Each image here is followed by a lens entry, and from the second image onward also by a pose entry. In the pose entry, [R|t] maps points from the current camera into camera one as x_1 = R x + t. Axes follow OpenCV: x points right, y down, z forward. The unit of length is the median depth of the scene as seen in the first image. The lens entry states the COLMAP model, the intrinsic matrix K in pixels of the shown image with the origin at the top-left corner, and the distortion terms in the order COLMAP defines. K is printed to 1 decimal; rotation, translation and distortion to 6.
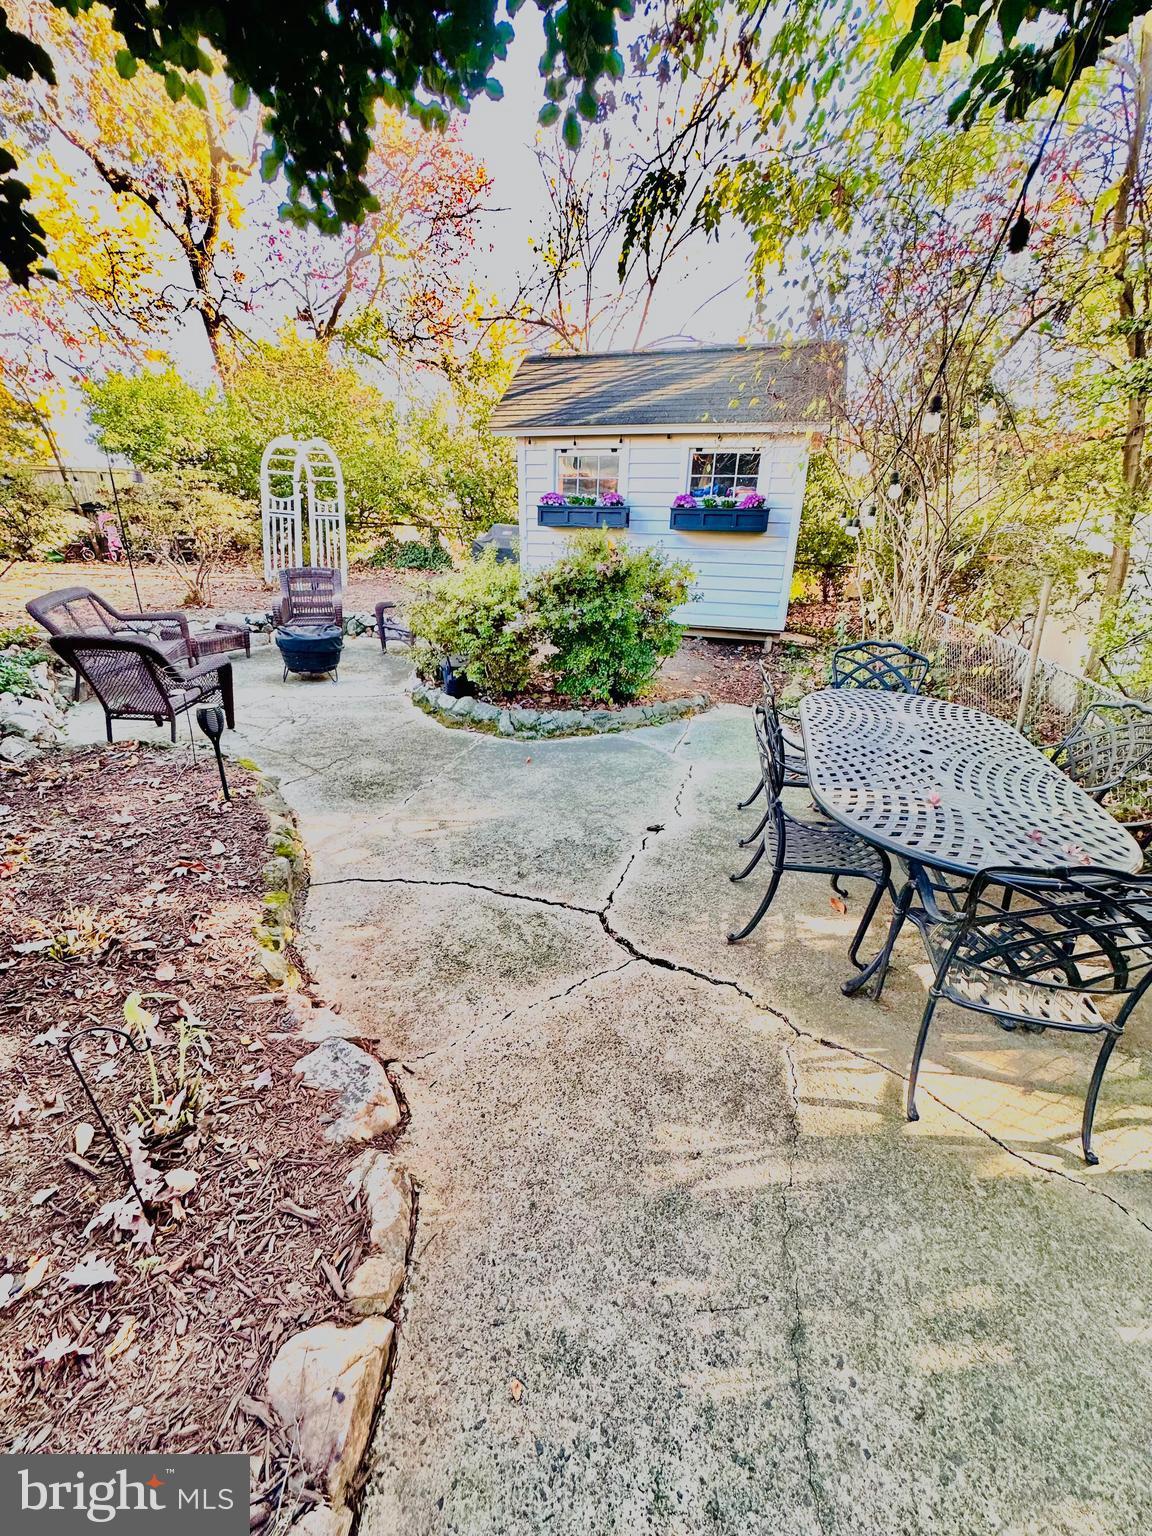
lens RADIAL K [[610.5, 0, 576.0], [0, 610.5, 768.0], [0, 0, 1]] dist [-0.003771, 0.000229]
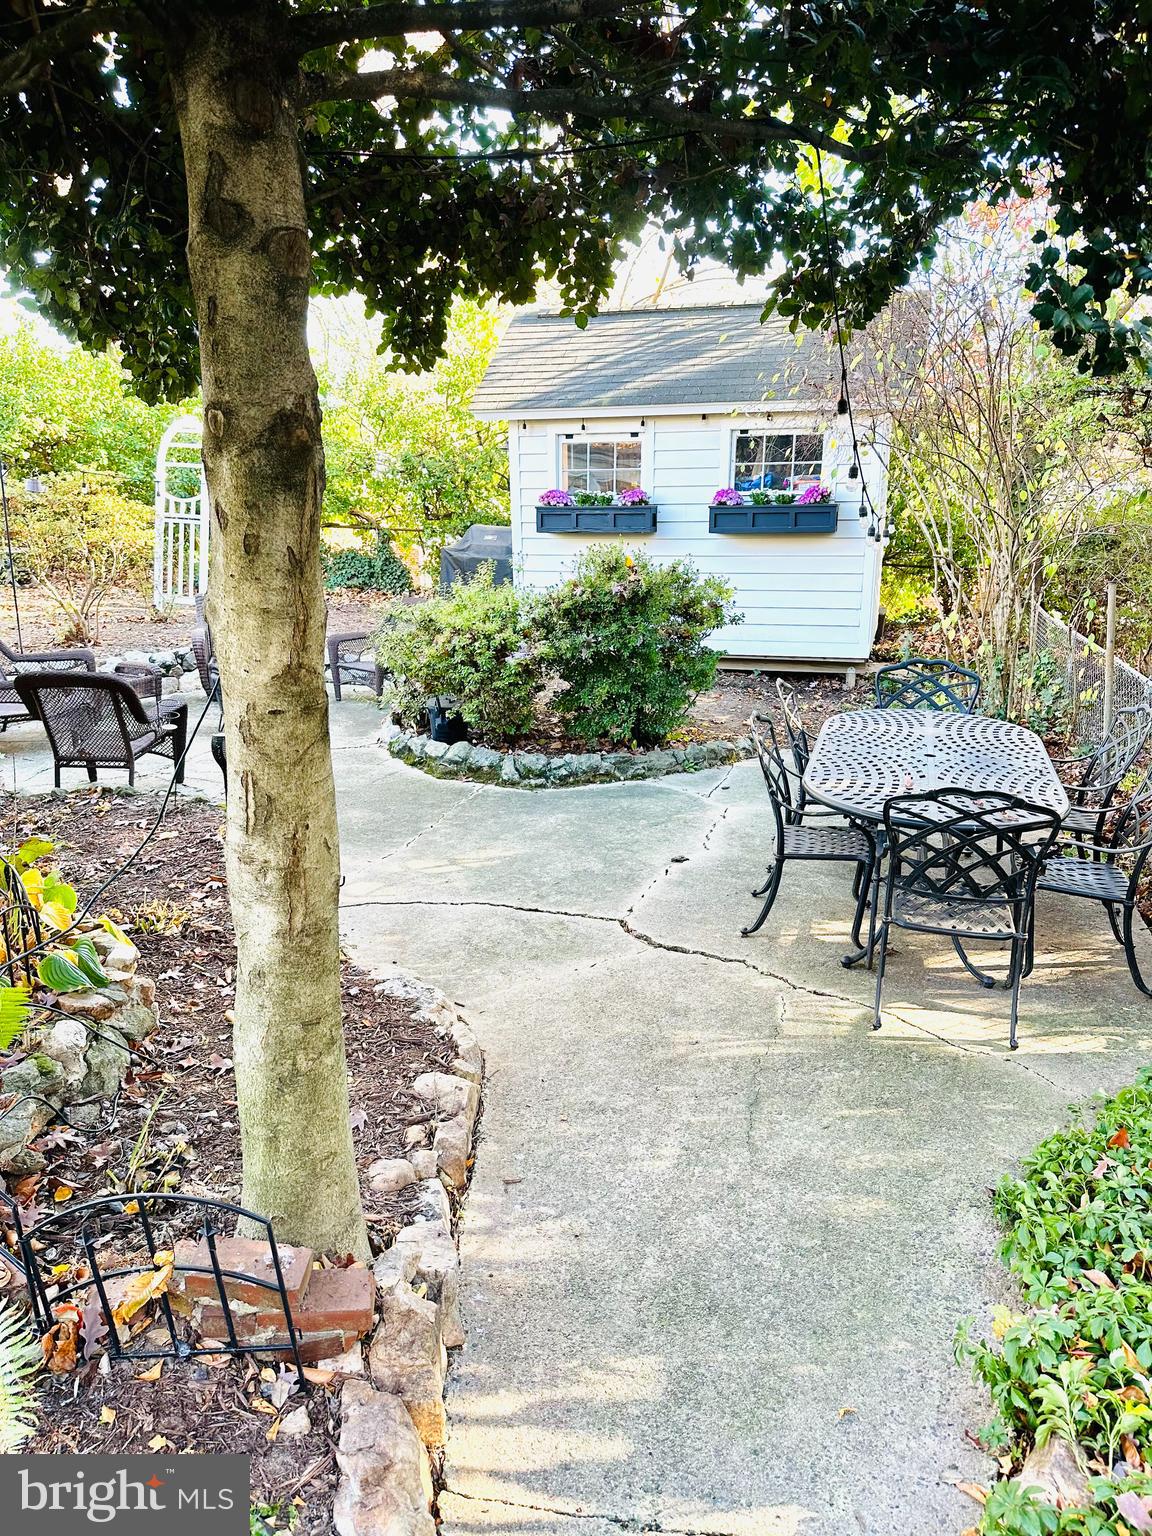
lens RADIAL K [[1075.8, 0, 583.7], [0, 1075.8, 783.5], [0, 0, 1]] dist [0.124185, -0.145703]
pose [[0.999699, -0.023323, -0.007664, -0.001409], [0.022166, 0.991698, -0.126668, 0.116023], [0.010554, 0.126459, 0.991916, -0.403888]]
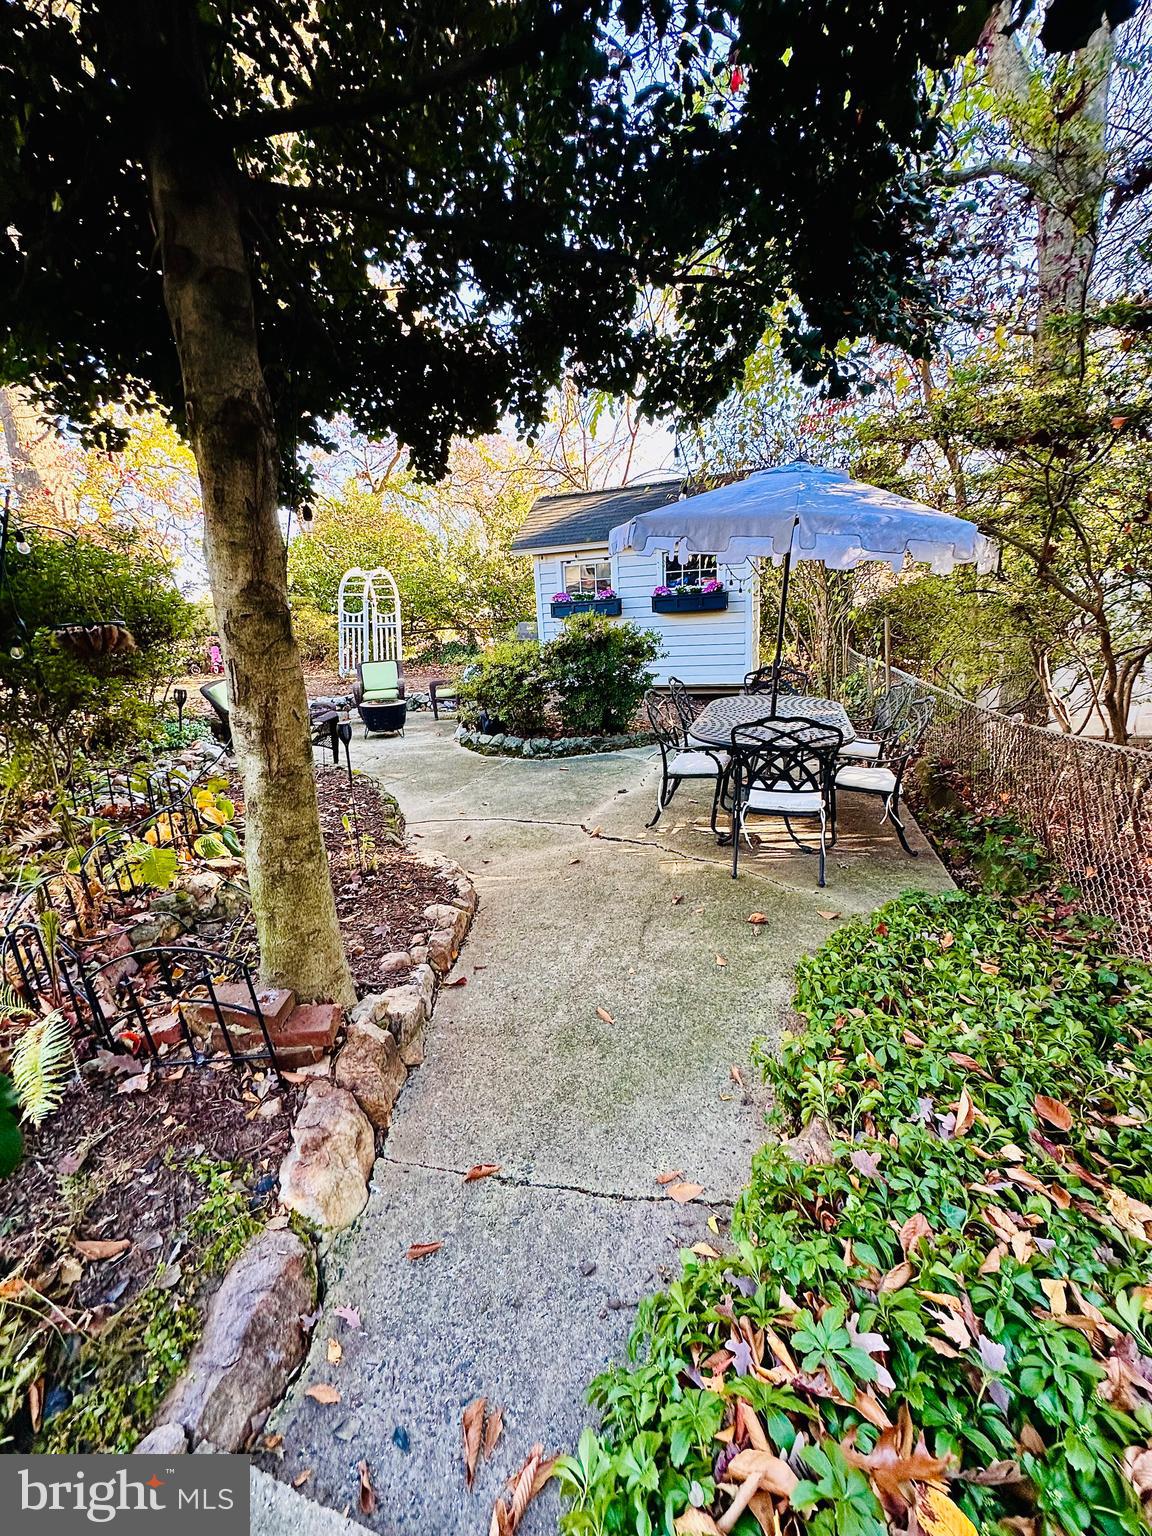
lens RADIAL K [[618.2, 0, 576.0], [0, 618.2, 768.0], [0, 0, 1]] dist [0.010121, 0.000012]
pose [[0.996589, -0.059021, -0.057672, 0.063113], [0.049282, 0.986254, -0.157714, 0.169877], [0.066188, 0.154334, 0.985799, -0.324134]]
